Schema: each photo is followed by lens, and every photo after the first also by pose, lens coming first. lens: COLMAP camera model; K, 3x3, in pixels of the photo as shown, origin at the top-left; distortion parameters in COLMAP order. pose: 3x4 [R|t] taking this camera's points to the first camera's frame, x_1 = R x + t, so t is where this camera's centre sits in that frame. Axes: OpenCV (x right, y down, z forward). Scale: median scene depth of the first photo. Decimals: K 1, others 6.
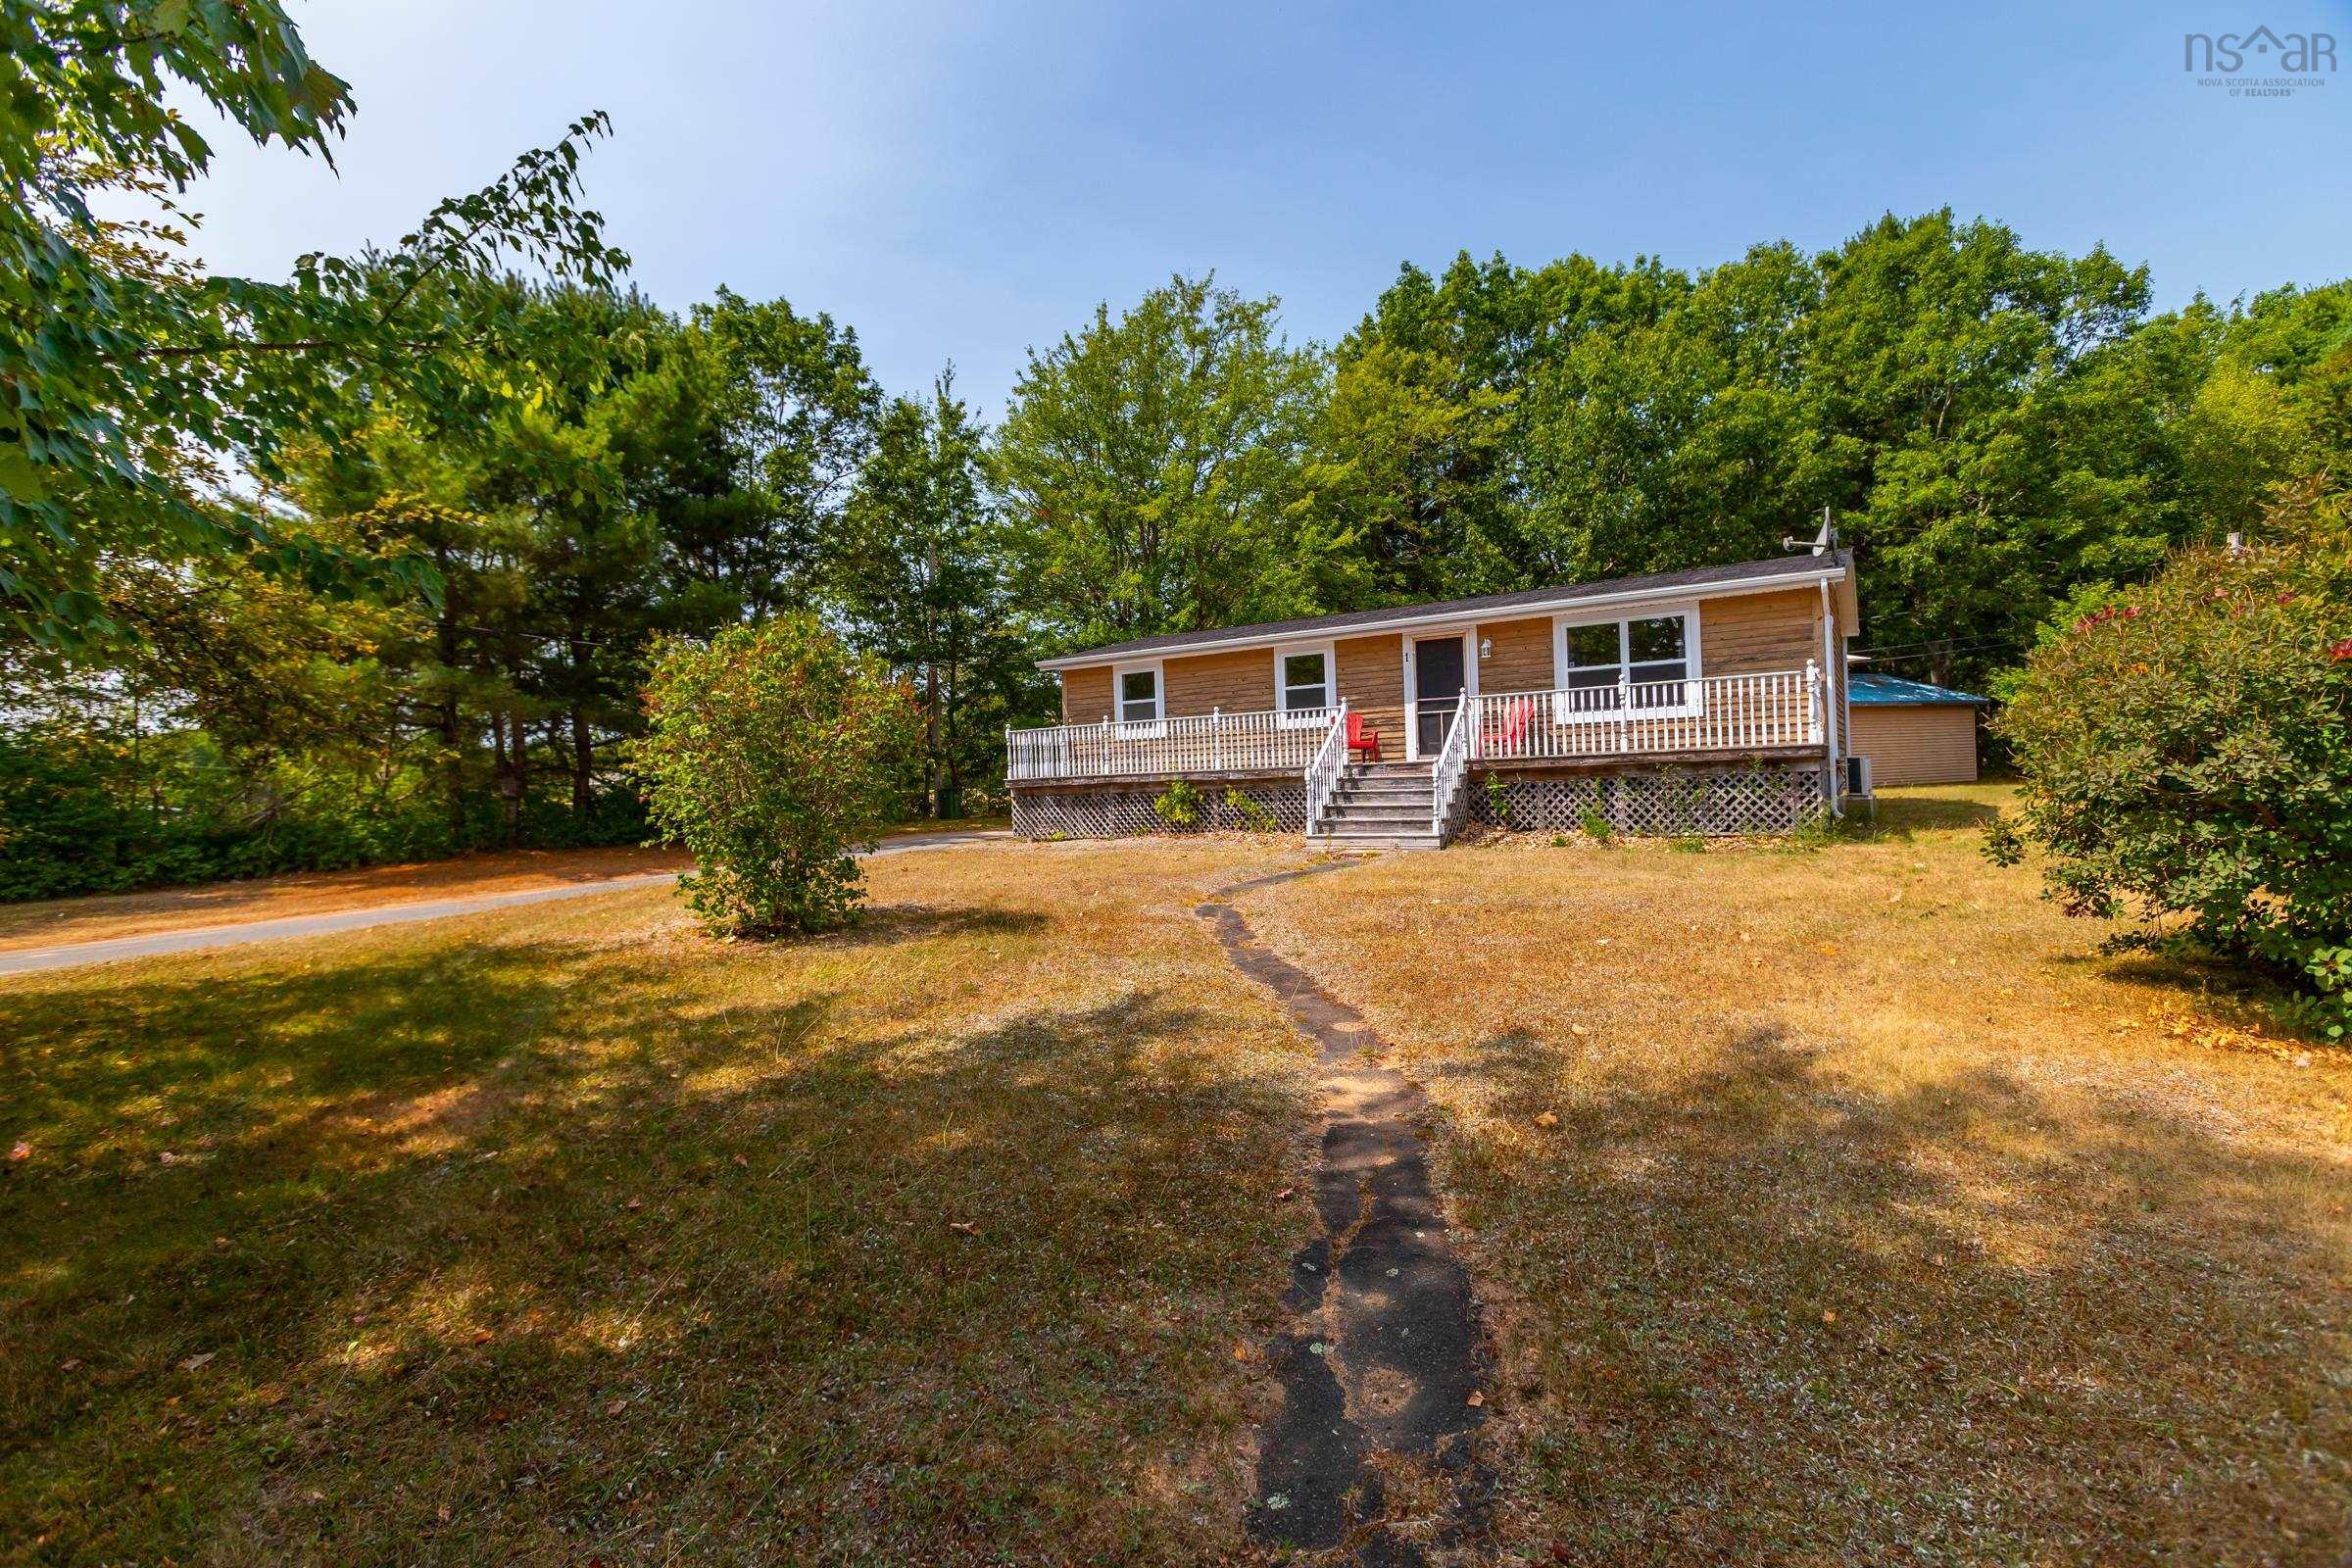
lens RADIAL K [[1063.4, 0, 1181.9], [0, 1063.4, 772.4], [0, 0, 1]] dist [-0.001278, 0.000105]
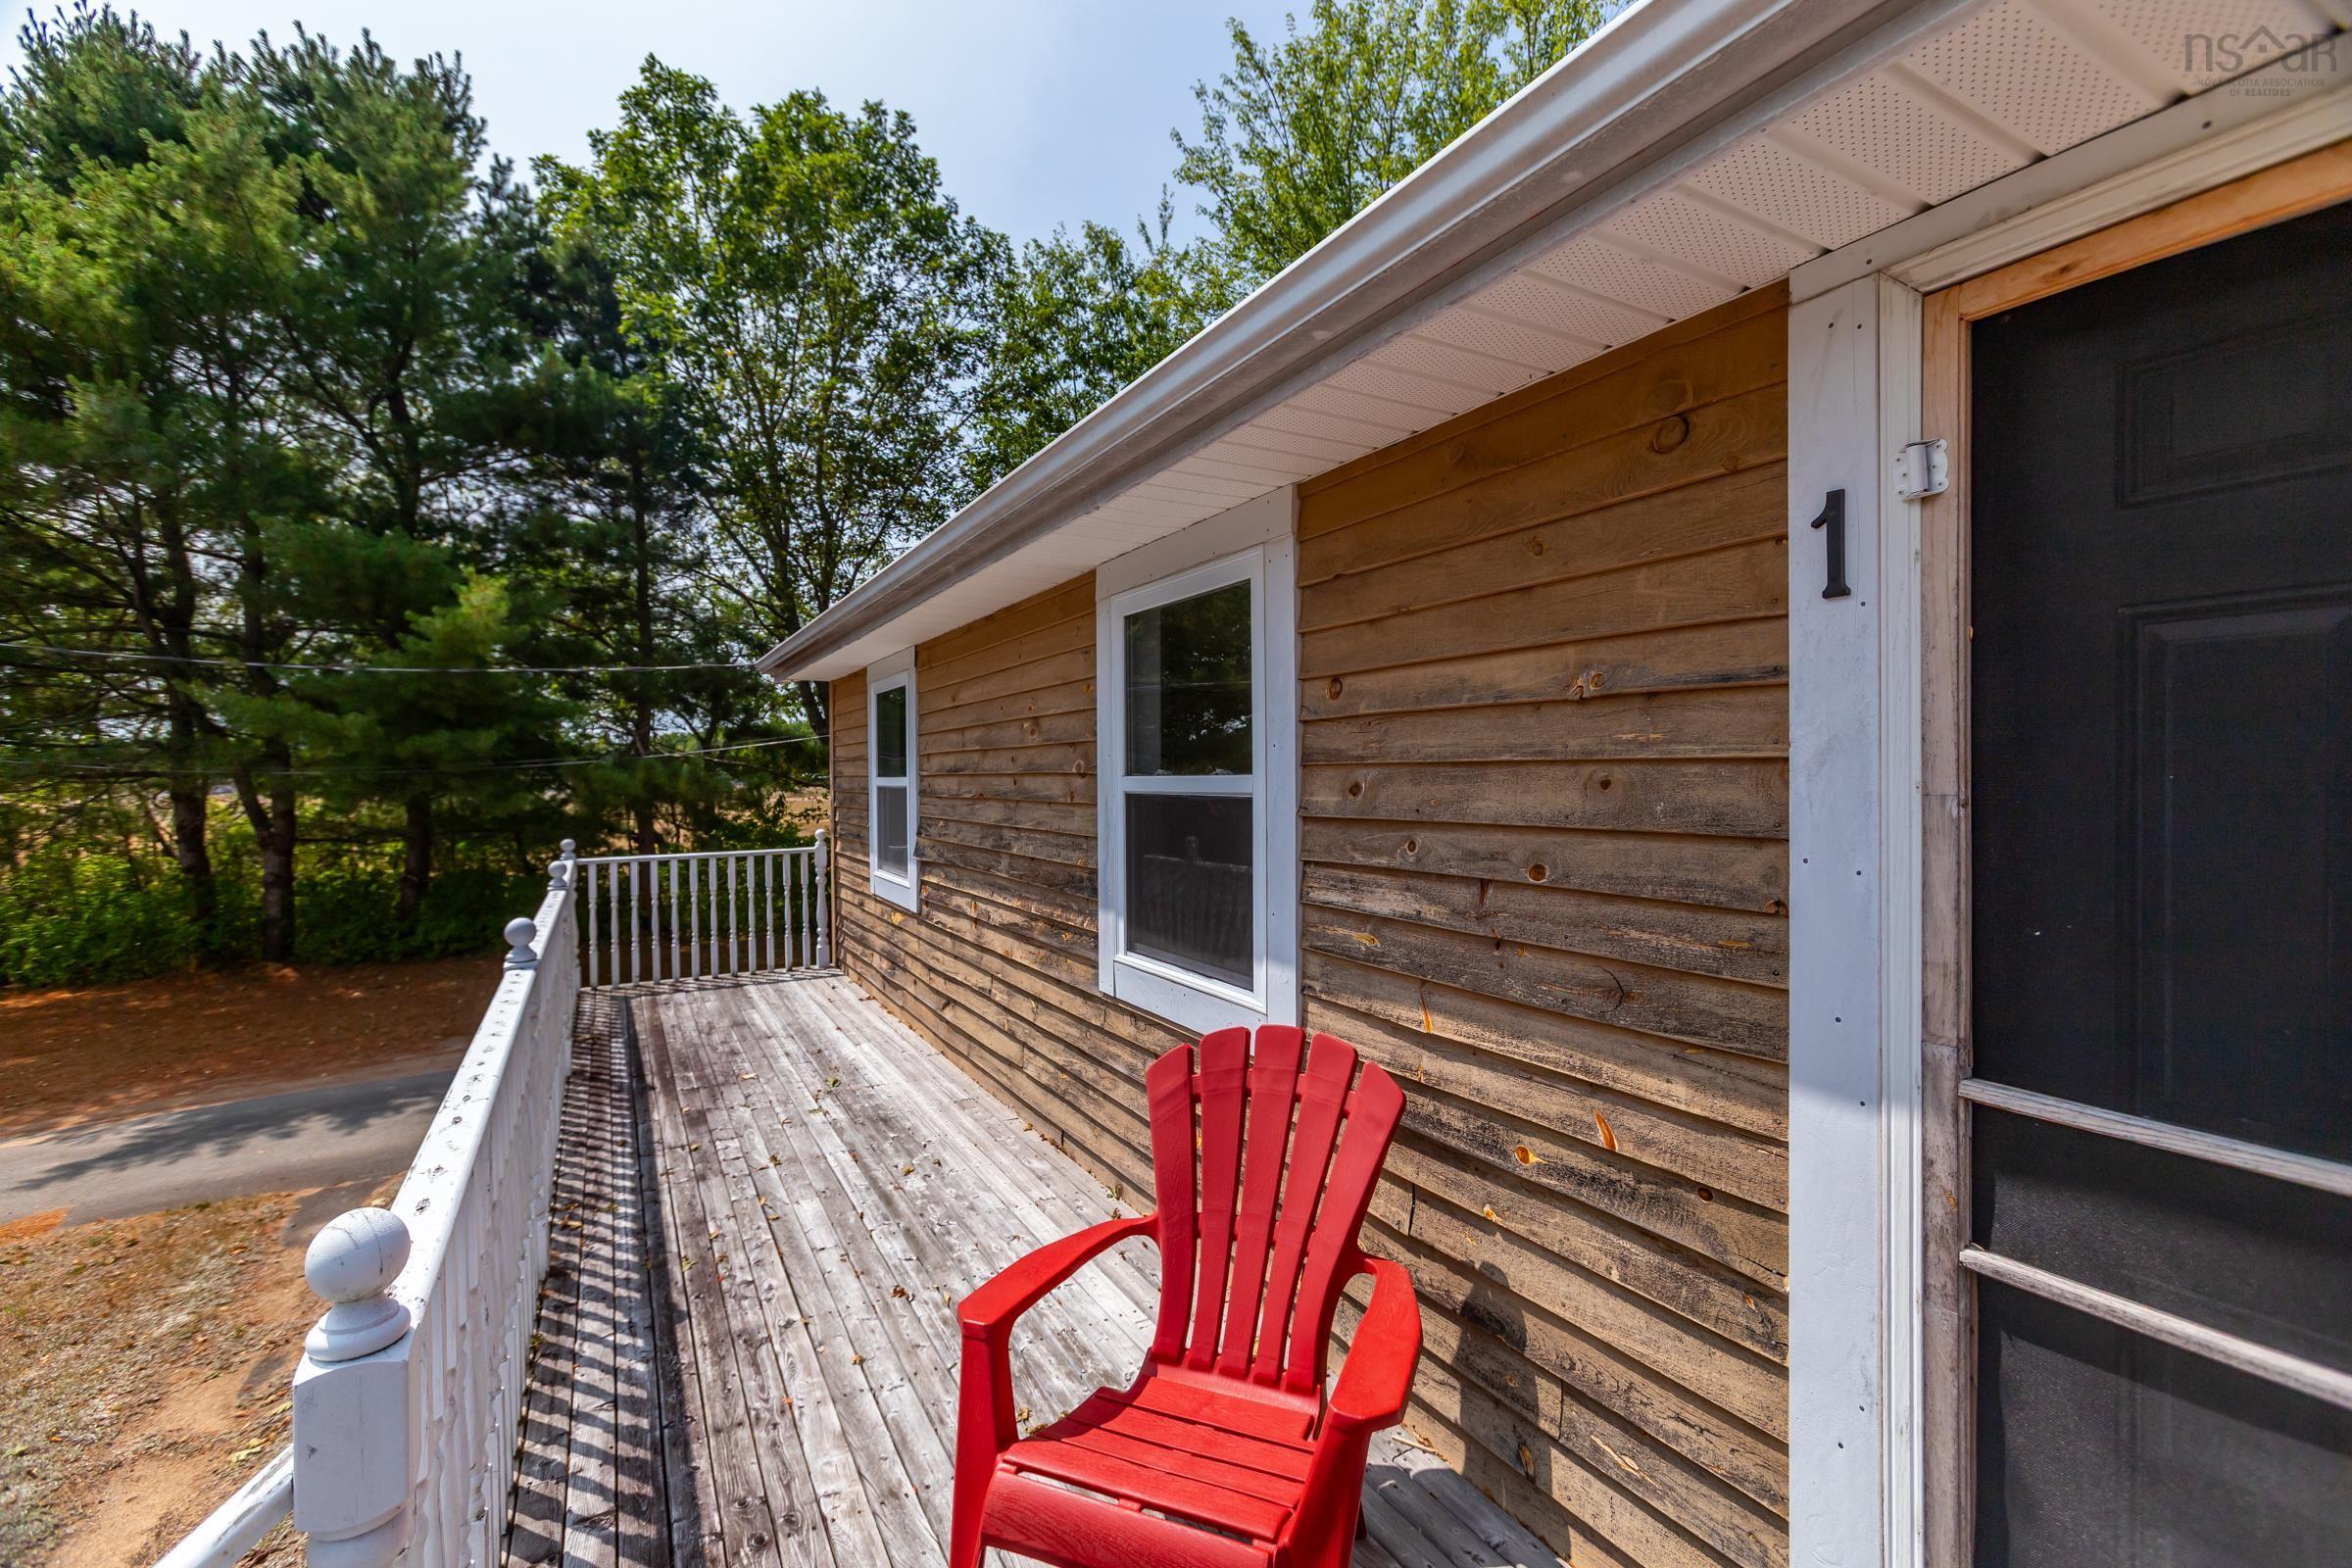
lens RADIAL K [[1046.1, 0, 1163.9], [0, 1046.1, 779.6], [0, 0, 1]] dist [0.001433, 0.000235]
pose [[0.877870, 0.033234, -0.477745, 0.191665], [-0.022249, 0.999342, 0.028636, -0.085221], [0.478382, -0.014510, 0.878032, 0.841672]]
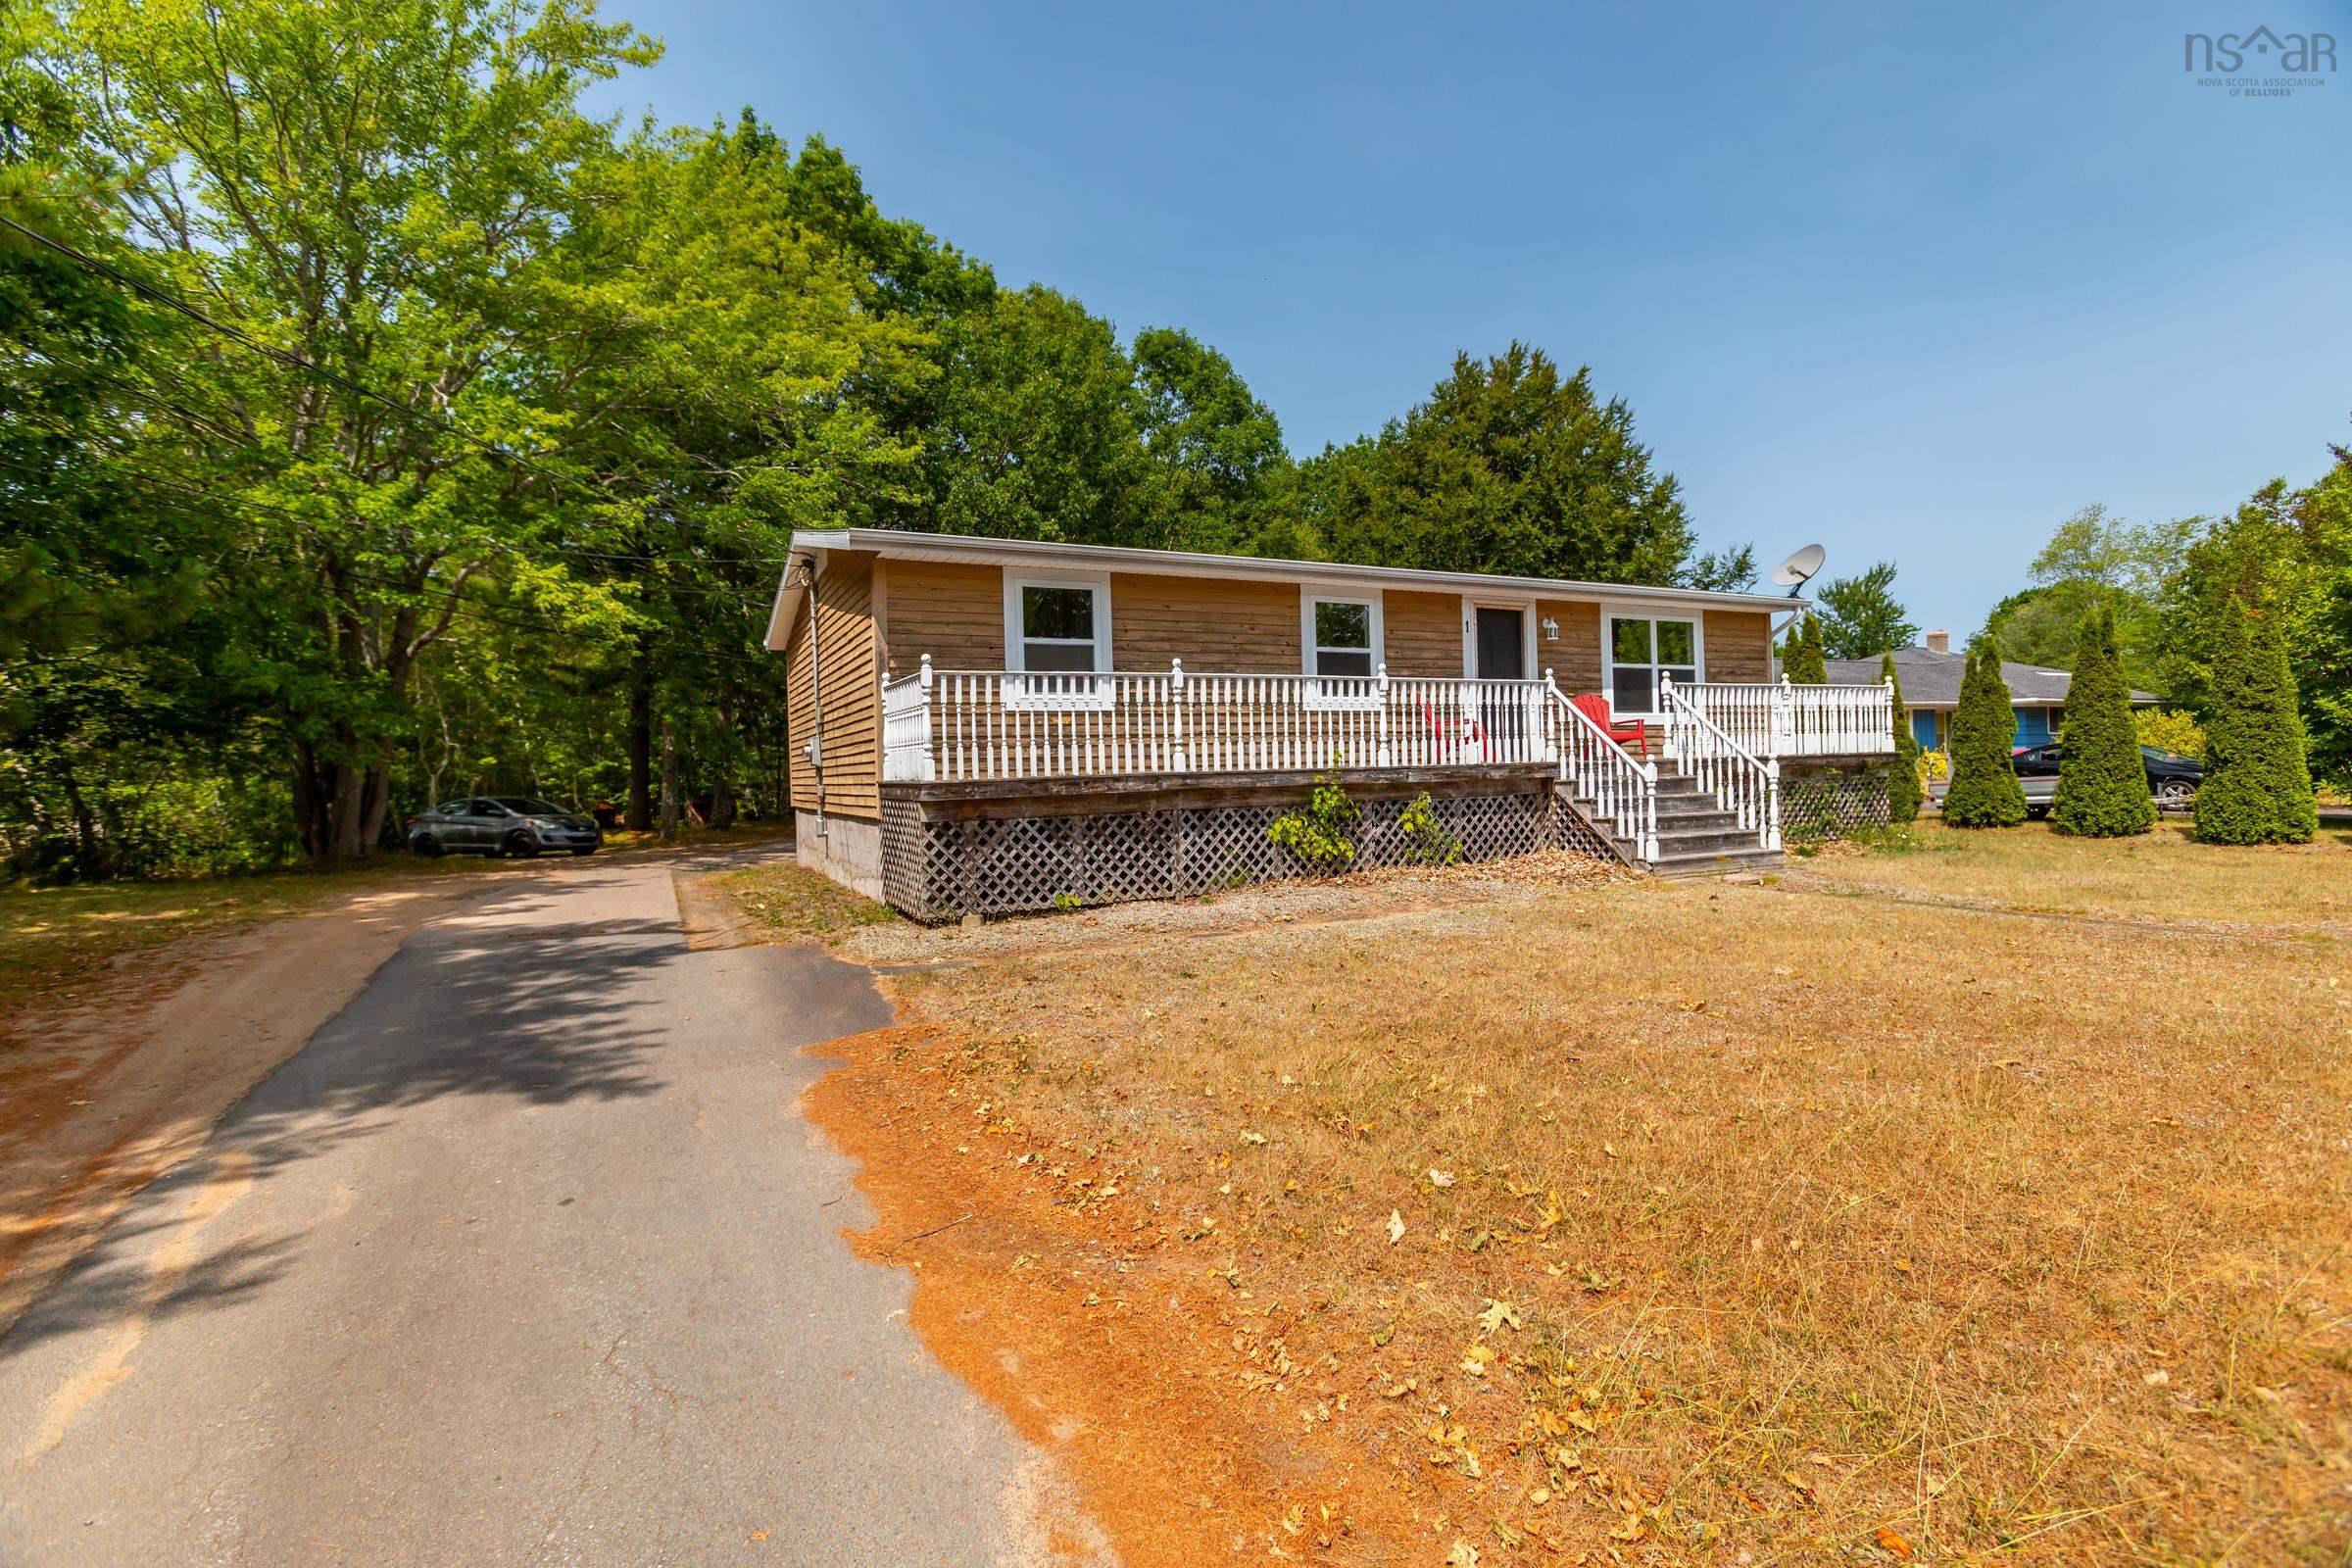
lens RADIAL K [[1056.7, 0, 1175.7], [0, 1056.7, 772.5], [0, 0, 1]] dist [0.001563, 0.000563]
pose [[0.509317, 0.022126, 0.860294, -0.510946], [0.003842, 0.999601, -0.027984, 0.015743], [-0.860570, 0.017558, 0.509029, 0.744141]]
